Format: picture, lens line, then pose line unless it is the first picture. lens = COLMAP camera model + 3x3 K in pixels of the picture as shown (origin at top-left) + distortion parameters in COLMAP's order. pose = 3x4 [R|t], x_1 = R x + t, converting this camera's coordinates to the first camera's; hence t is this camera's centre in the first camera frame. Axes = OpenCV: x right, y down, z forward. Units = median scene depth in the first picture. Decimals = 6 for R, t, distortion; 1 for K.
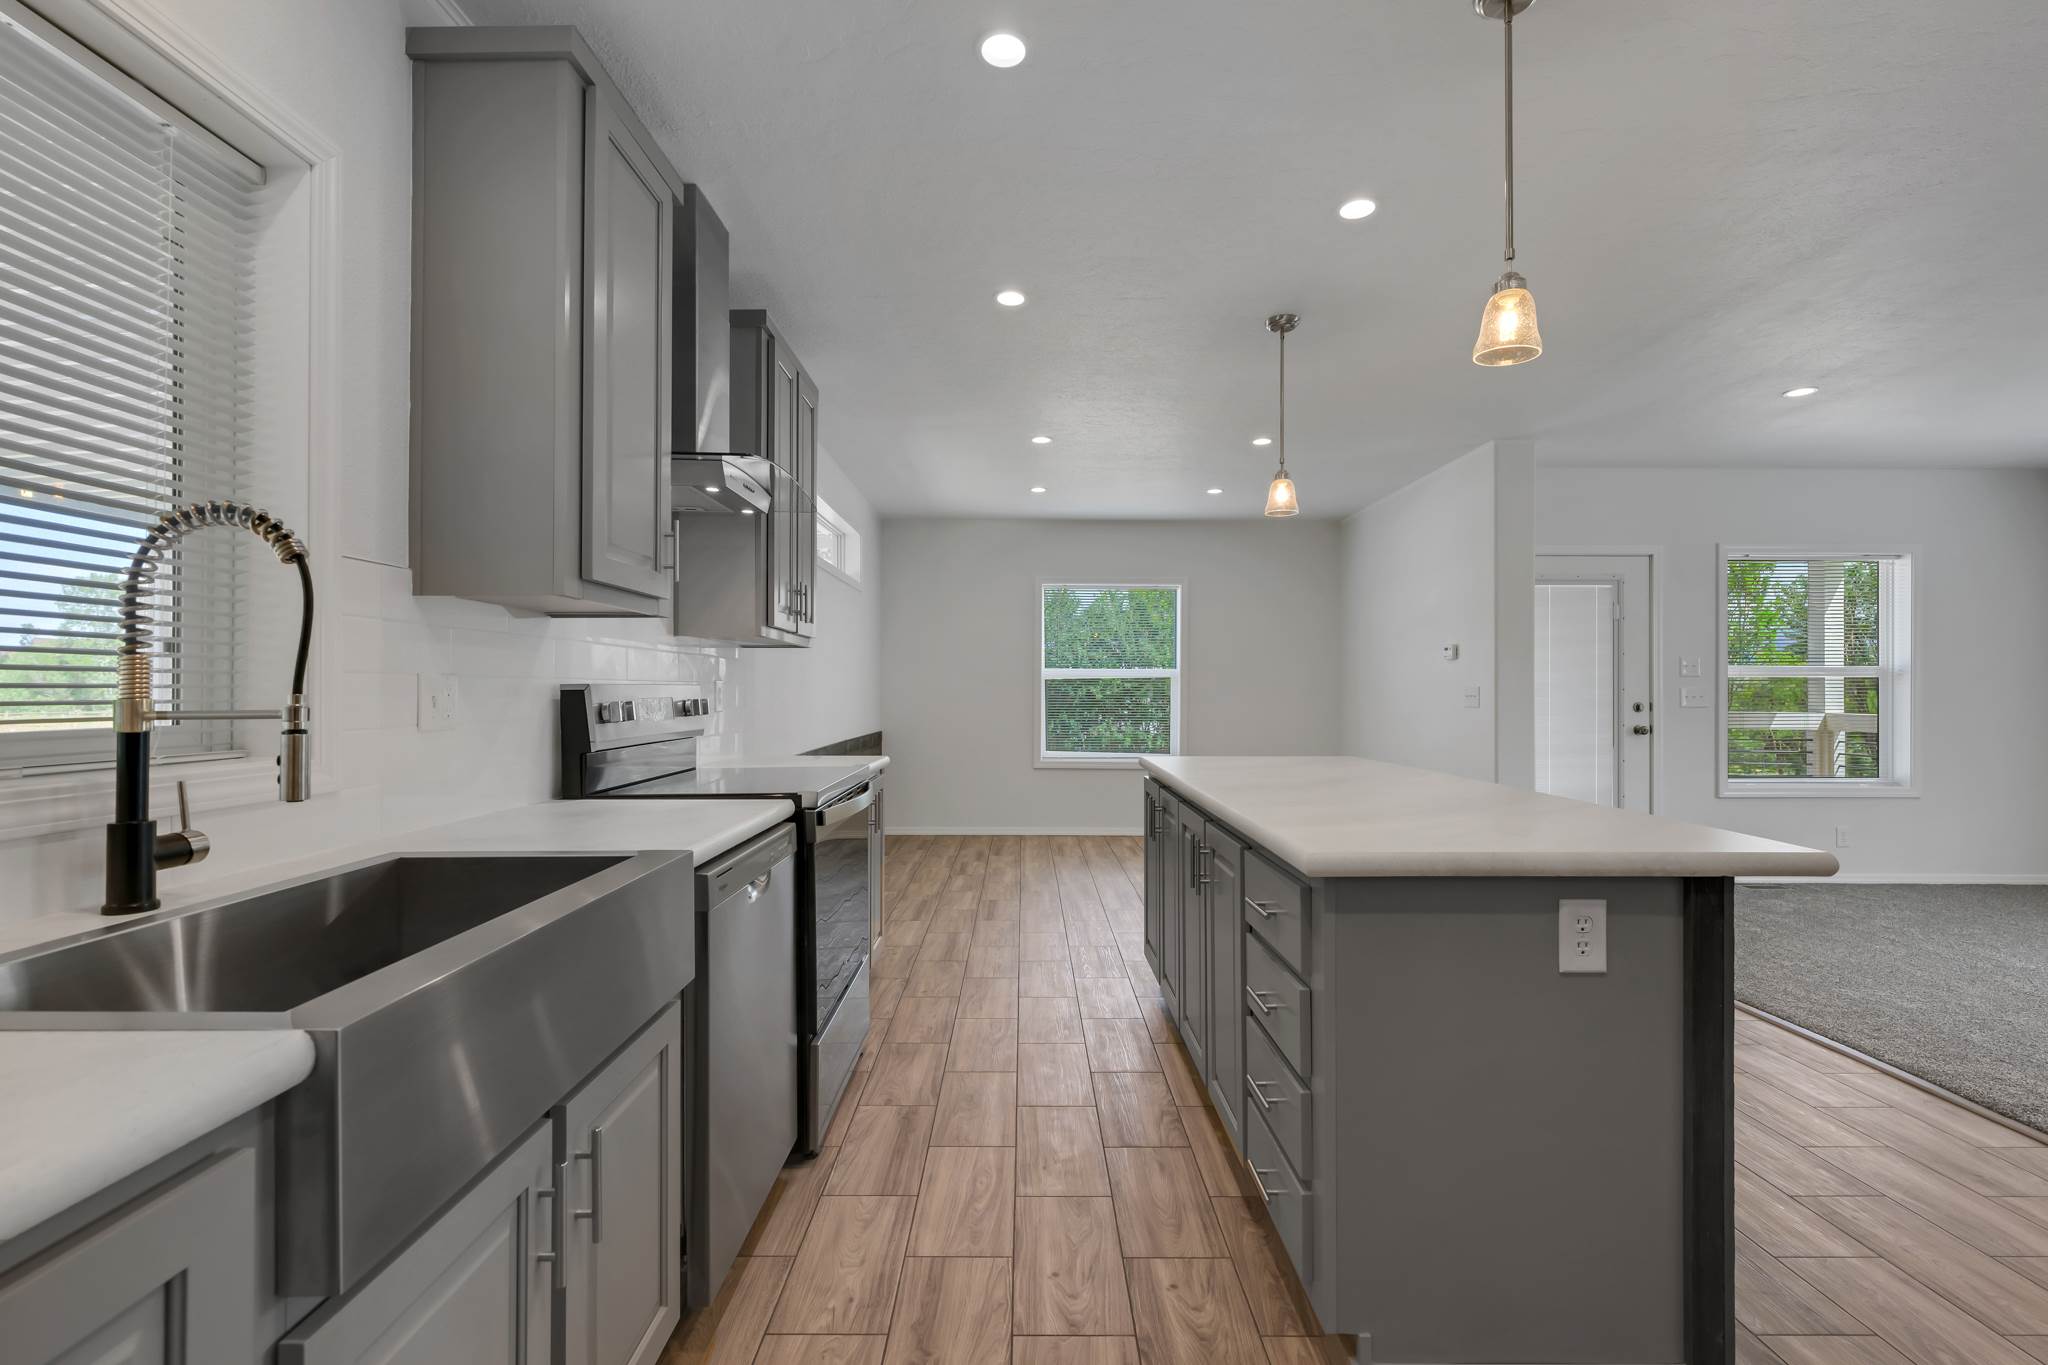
lens RADIAL K [[895.2, 0, 1024.0], [0, 895.2, 682.5], [0, 0, 1]] dist [-0.001501, -0.000047]
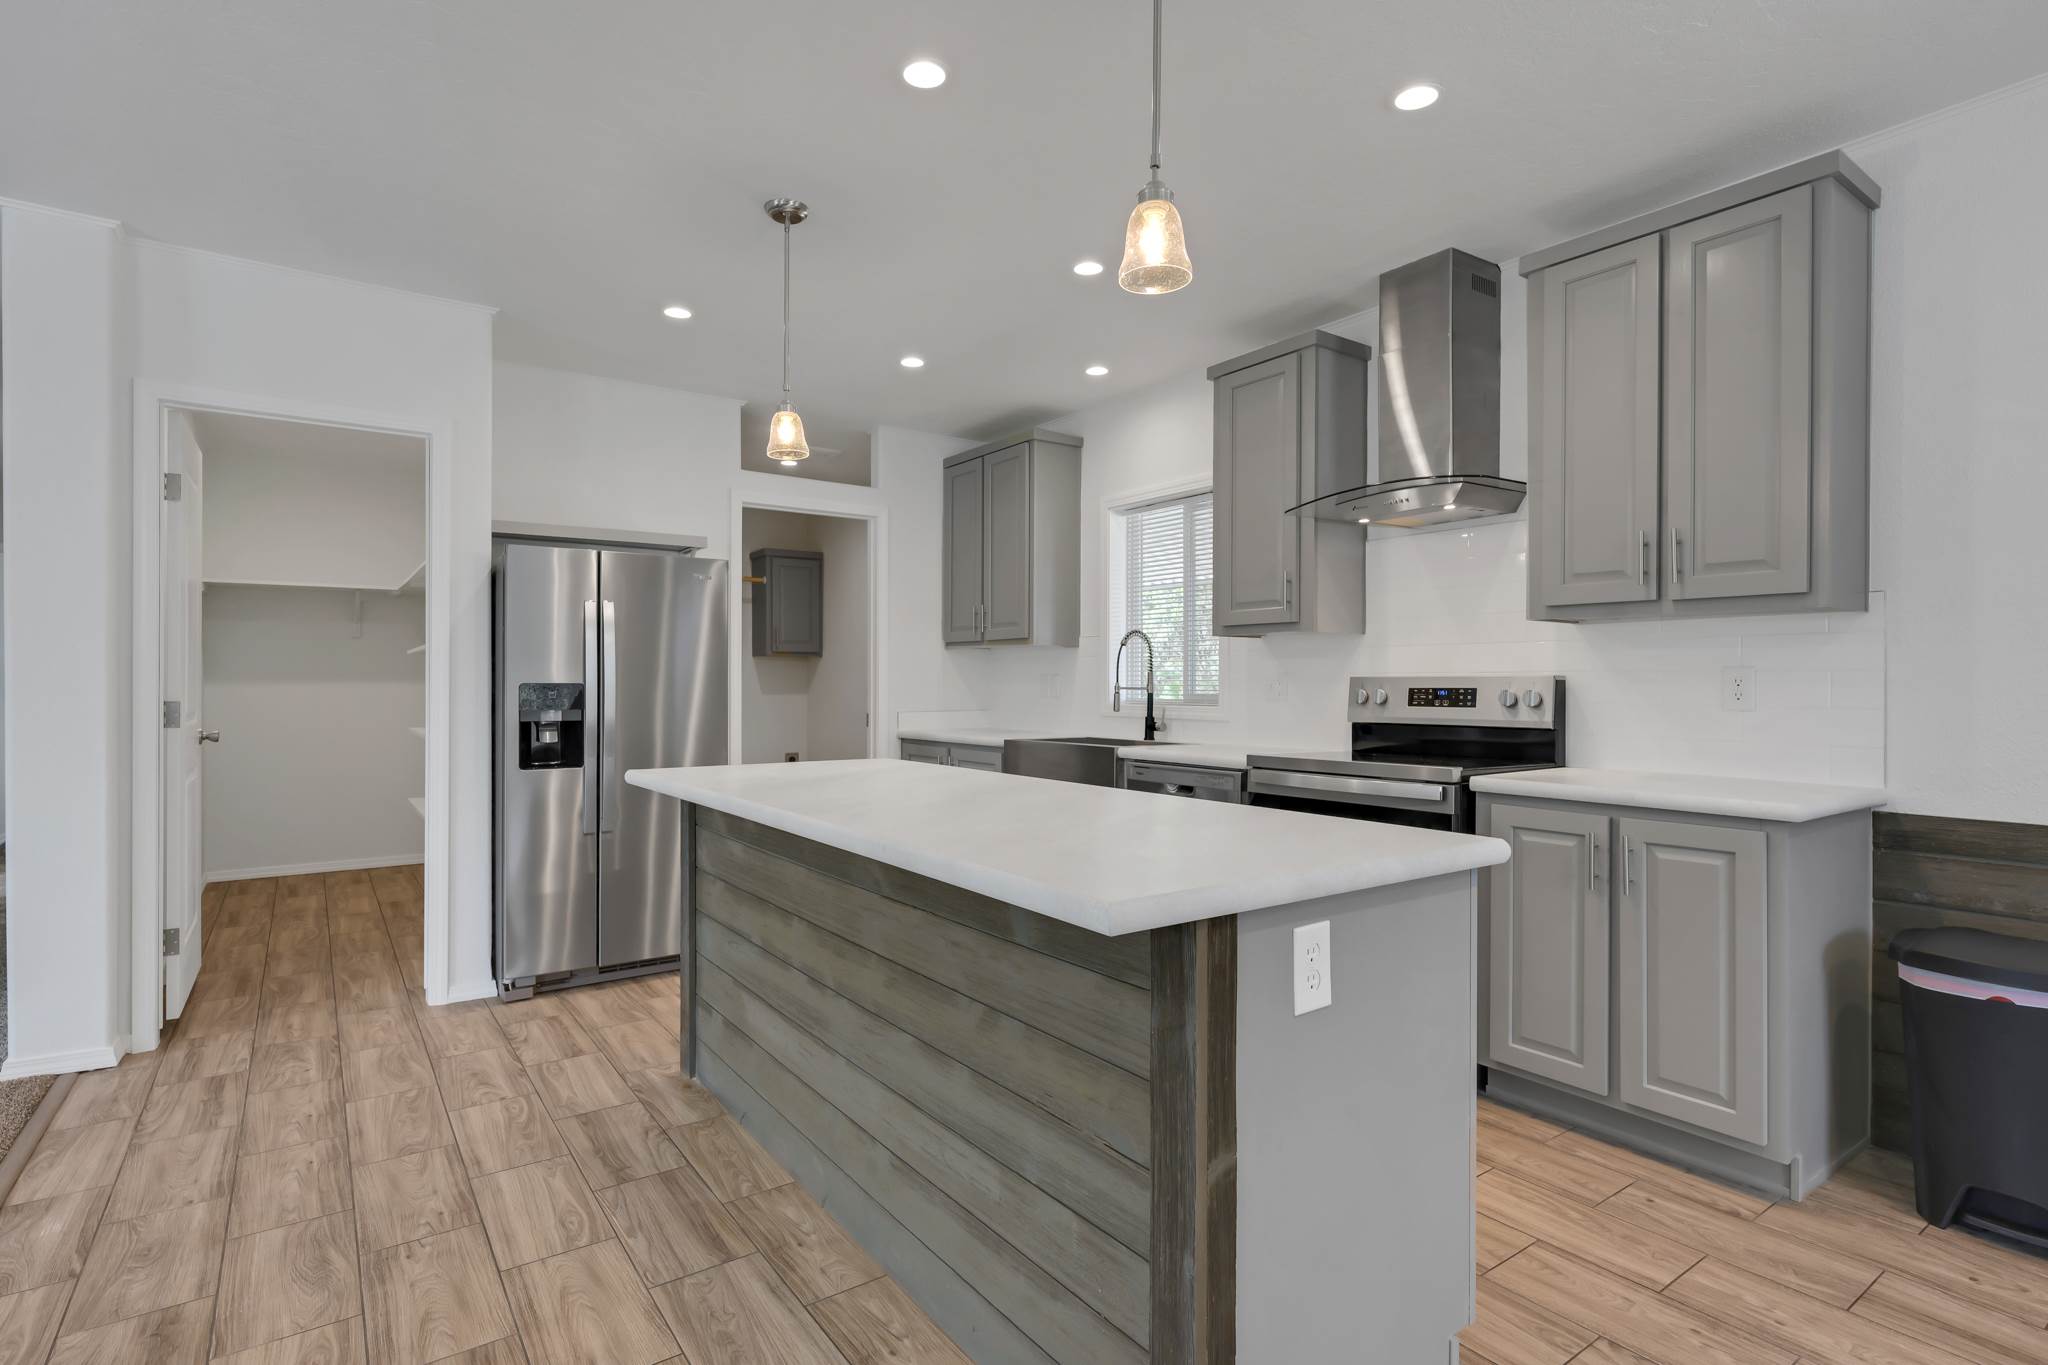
lens RADIAL K [[1000.7, 0, 1010.7], [0, 1000.7, 683.8], [0, 0, 1]] dist [-0.004333, 0.000104]
pose [[-0.819508, -0.003731, -0.573055, 0.946666], [0.001562, 0.999961, -0.008744, 0.024867], [0.573065, -0.008061, -0.819470, 2.040278]]
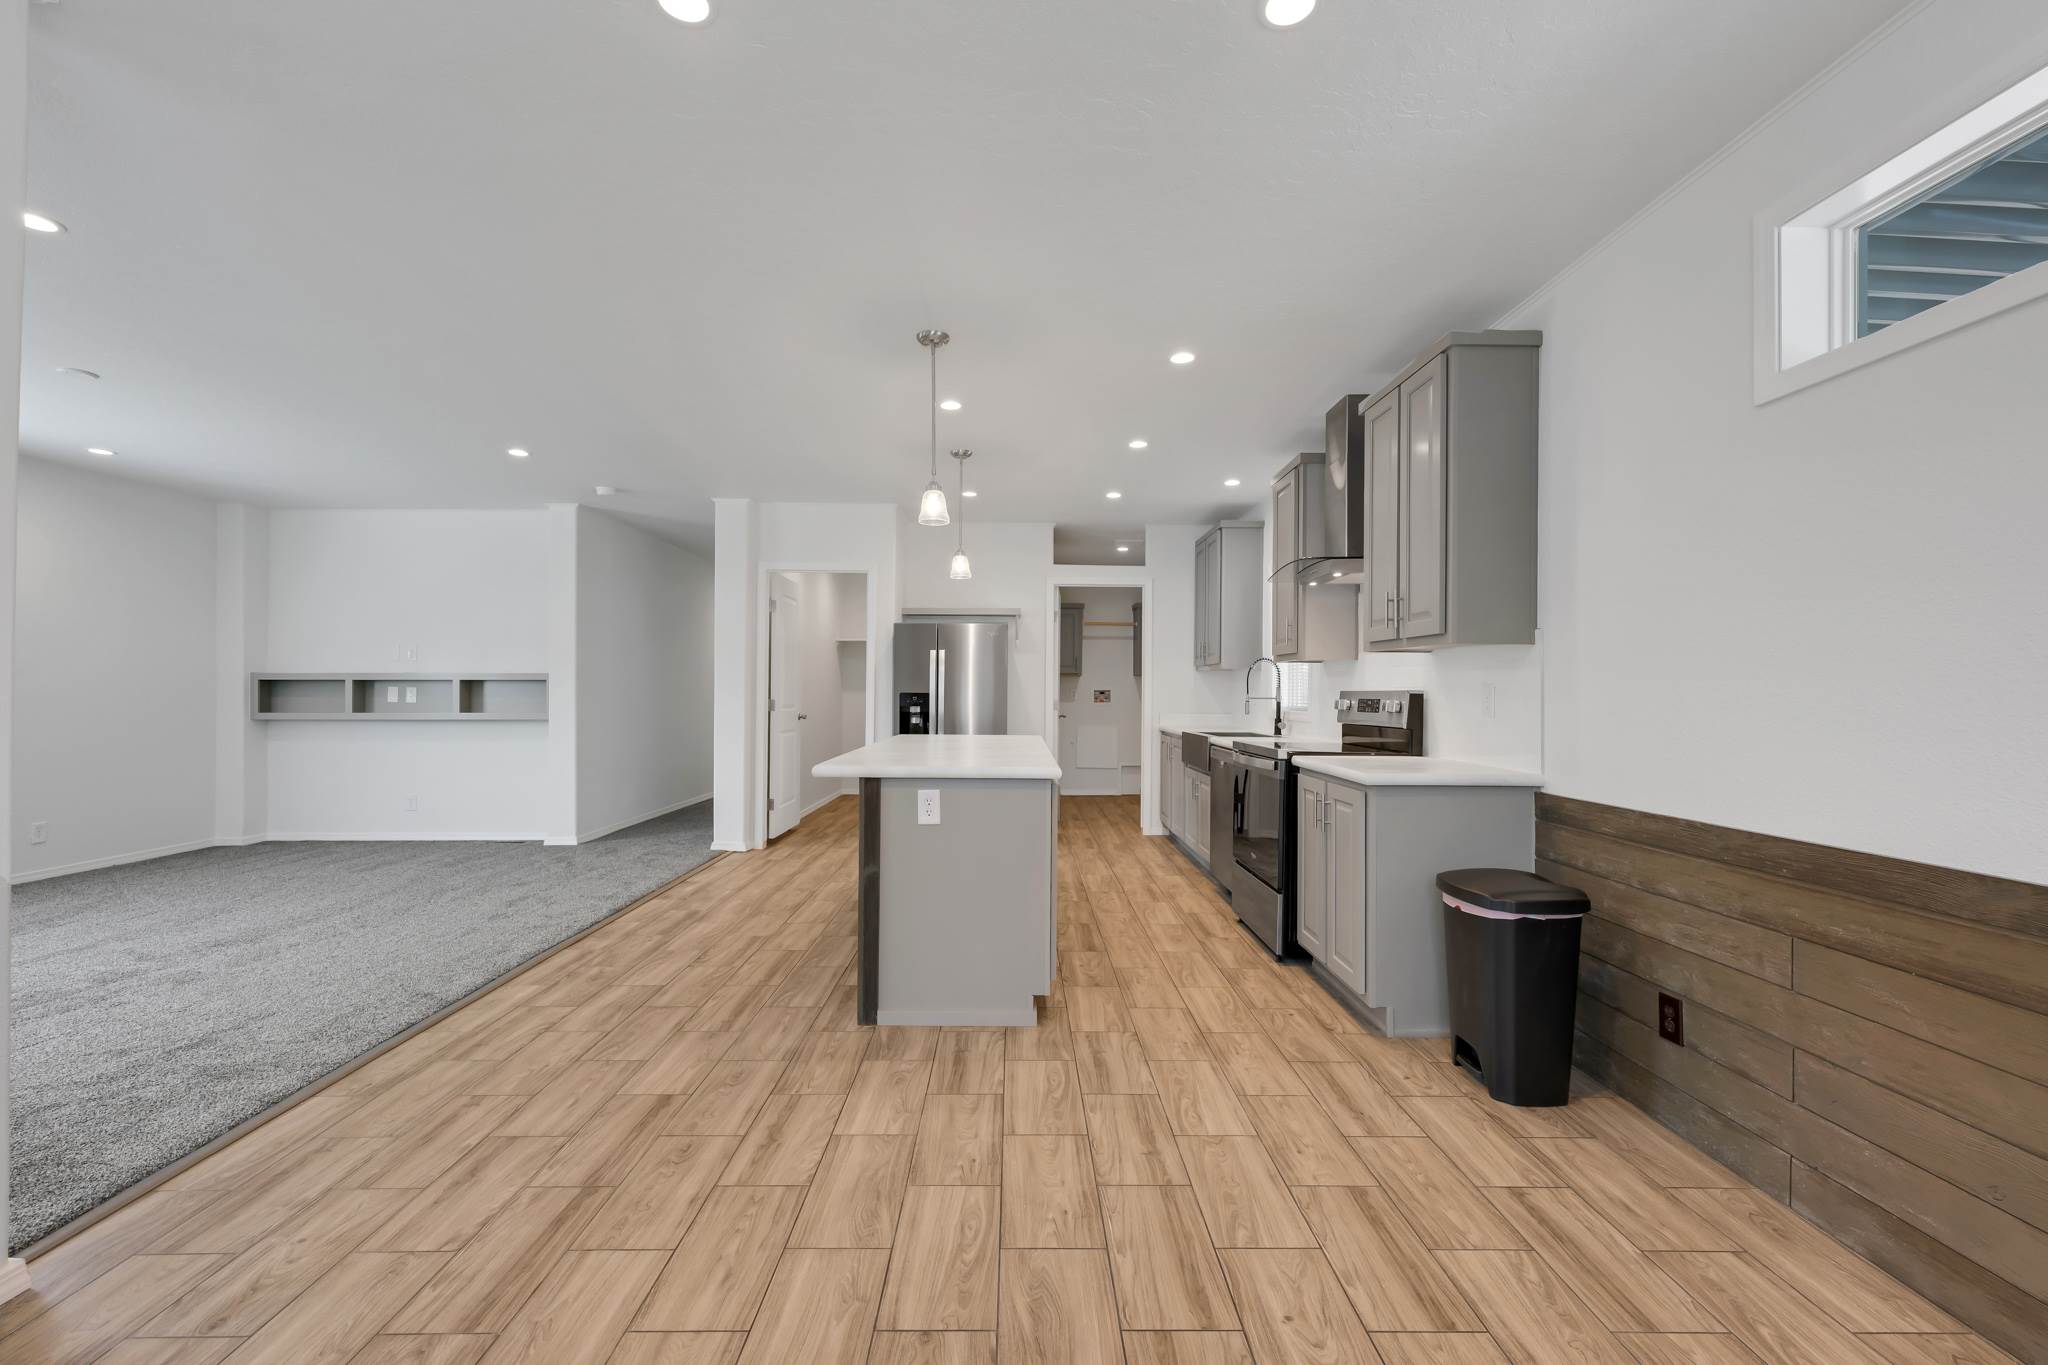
lens RADIAL K [[834.8, 0, 1022.8], [0, 834.8, 686.8], [0, 0, 1]] dist [-0.001606, -0.000084]
pose [[-0.999920, -0.009584, -0.008262, 0.284726], [-0.009461, 0.999846, -0.014795, 0.026075], [0.008402, -0.014716, -0.999856, 2.965682]]
